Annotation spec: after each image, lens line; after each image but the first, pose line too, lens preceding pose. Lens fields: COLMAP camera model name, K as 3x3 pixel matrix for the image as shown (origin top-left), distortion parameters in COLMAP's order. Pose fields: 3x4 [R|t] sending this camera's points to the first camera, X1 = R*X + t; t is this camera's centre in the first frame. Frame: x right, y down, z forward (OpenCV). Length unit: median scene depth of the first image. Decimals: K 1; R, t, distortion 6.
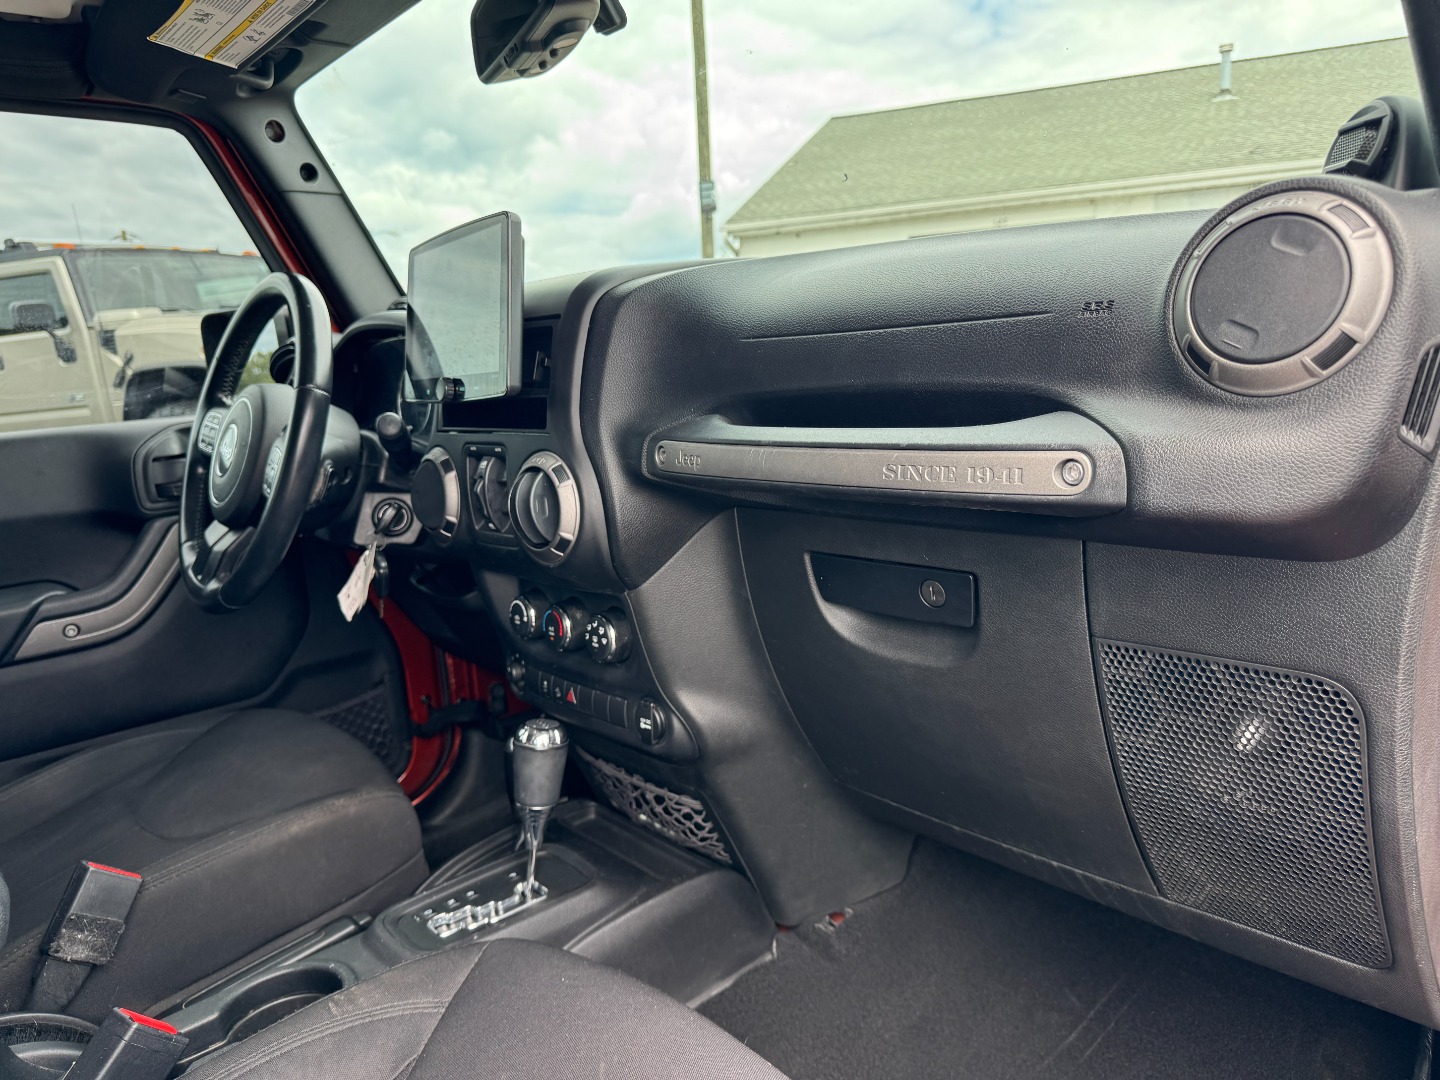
lens RADIAL K [[1049.2, 0, 677.8], [0, 1049.2, 543.4], [0, 0, 1]] dist [0.002258, 0.001092]
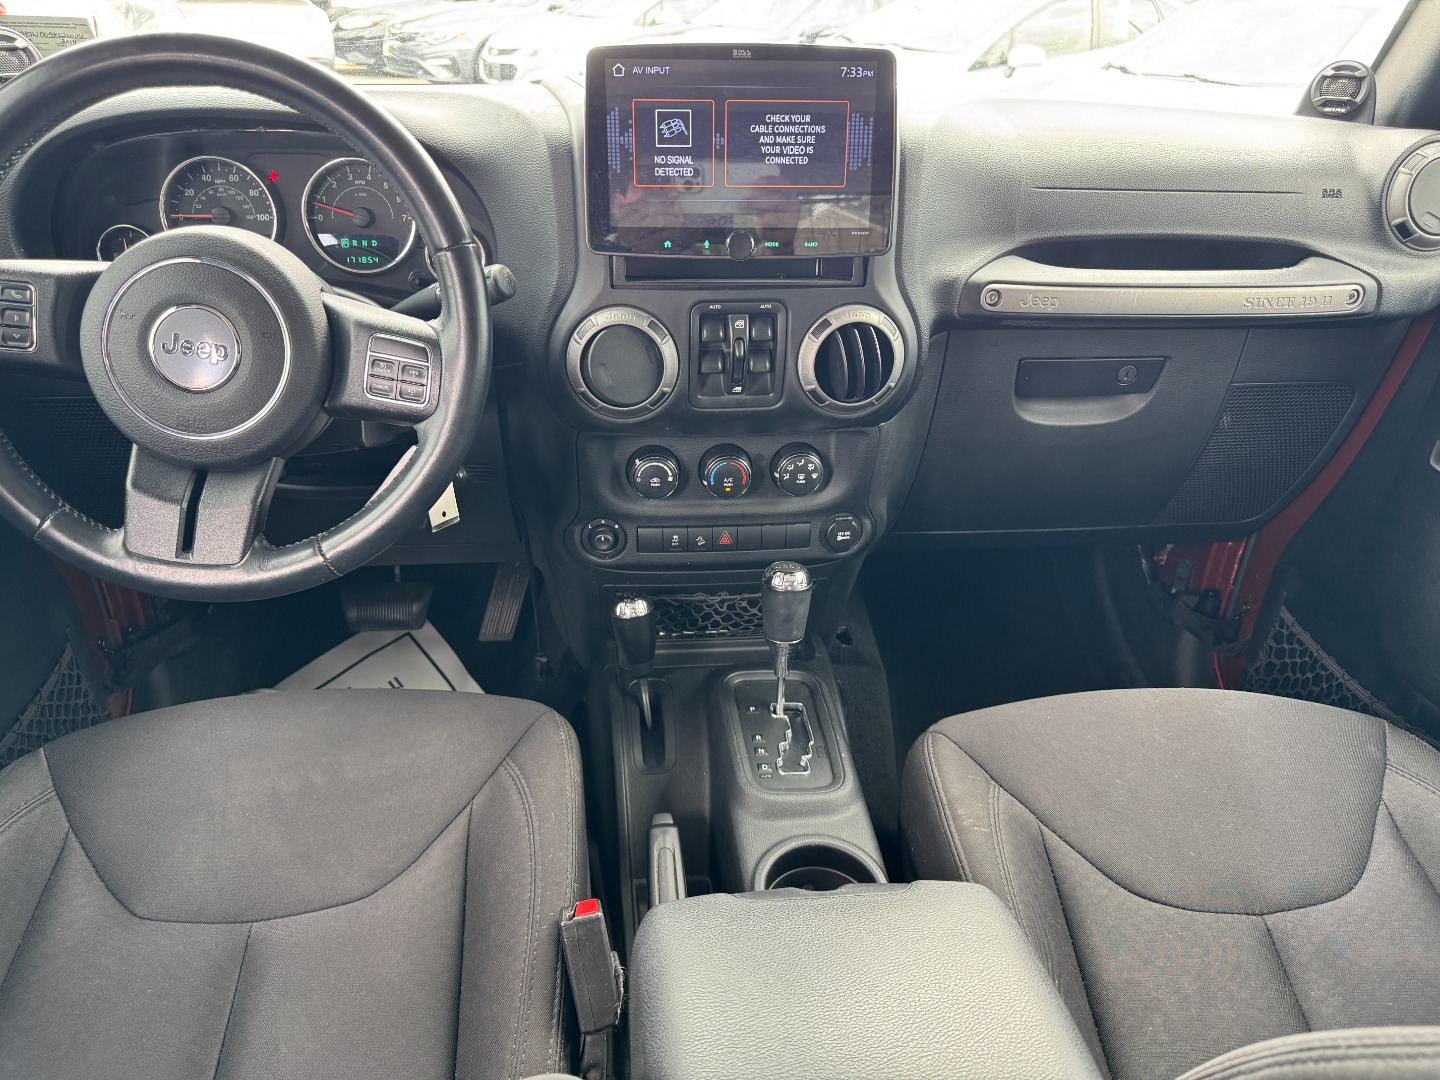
lens RADIAL K [[1022.2, 0, 722.8], [0, 1022.2, 545.4], [0, 0, 1]] dist [0.083919, -0.092566]
pose [[0.546564, -0.320544, 0.773640, -0.953449], [0.083253, 0.940063, 0.330682, -0.193560], [-0.833268, -0.116331, 0.540491, 0.504798]]
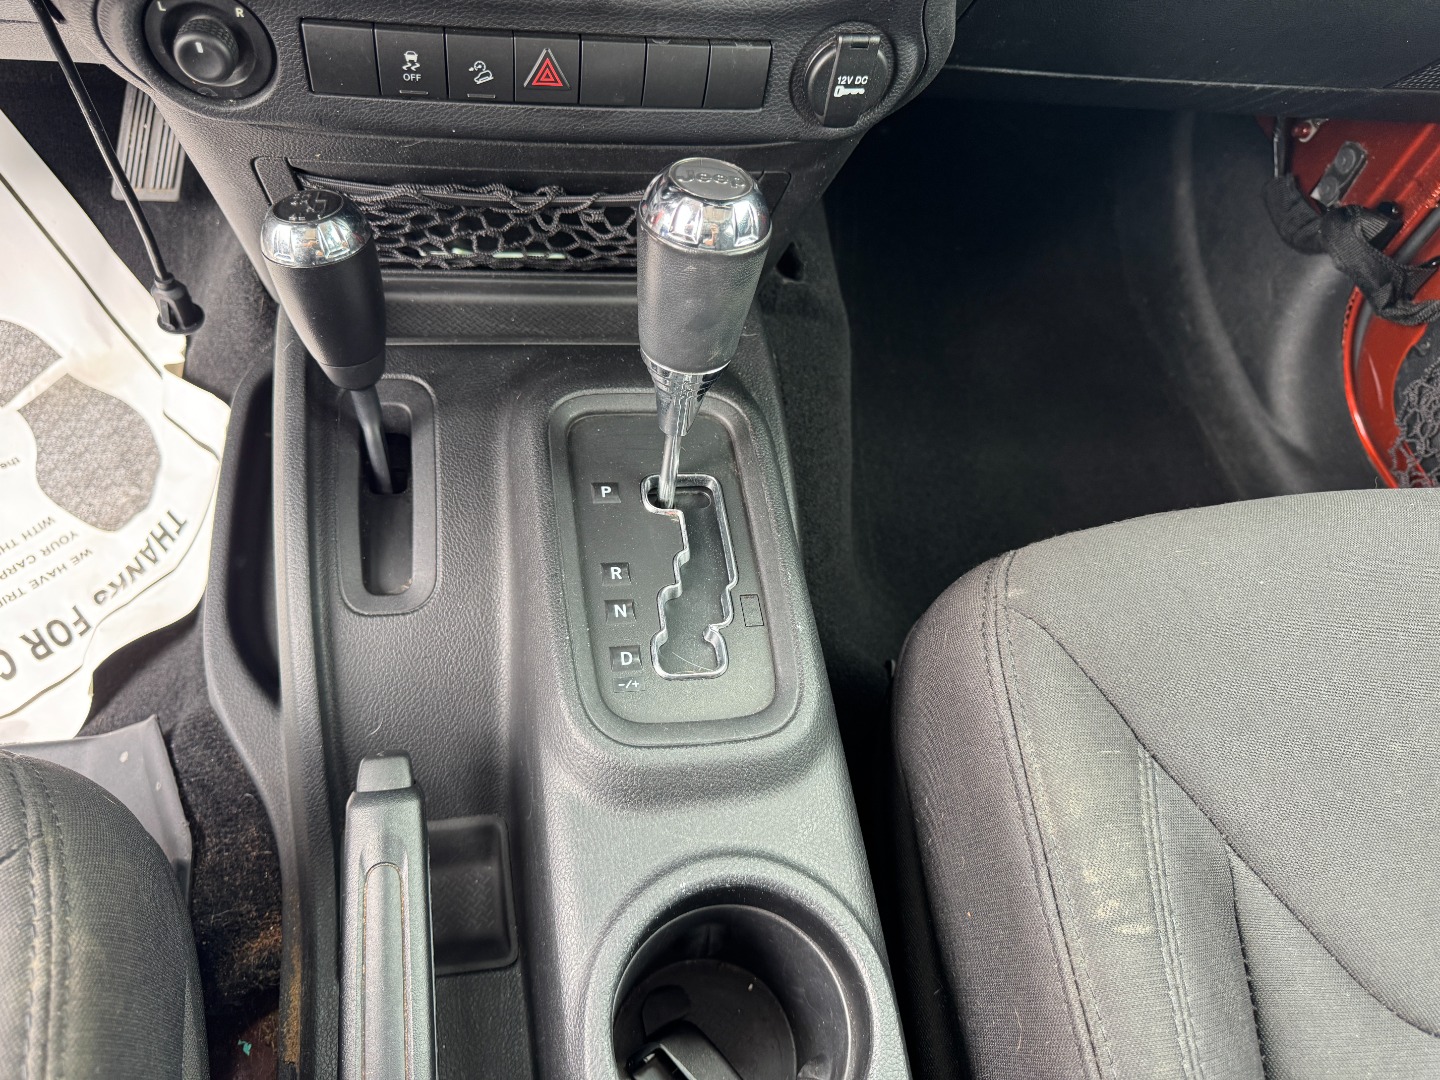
lens RADIAL K [[1031.6, 0, 710.2], [0, 1031.6, 546.6], [0, 0, 1]] dist [0.021936, -0.041753]
pose [[0.491860, -0.629507, 0.601494, -0.444612], [-0.025369, 0.680182, 0.732604, -0.016200], [-0.870305, -0.375598, 0.318584, 0.831260]]
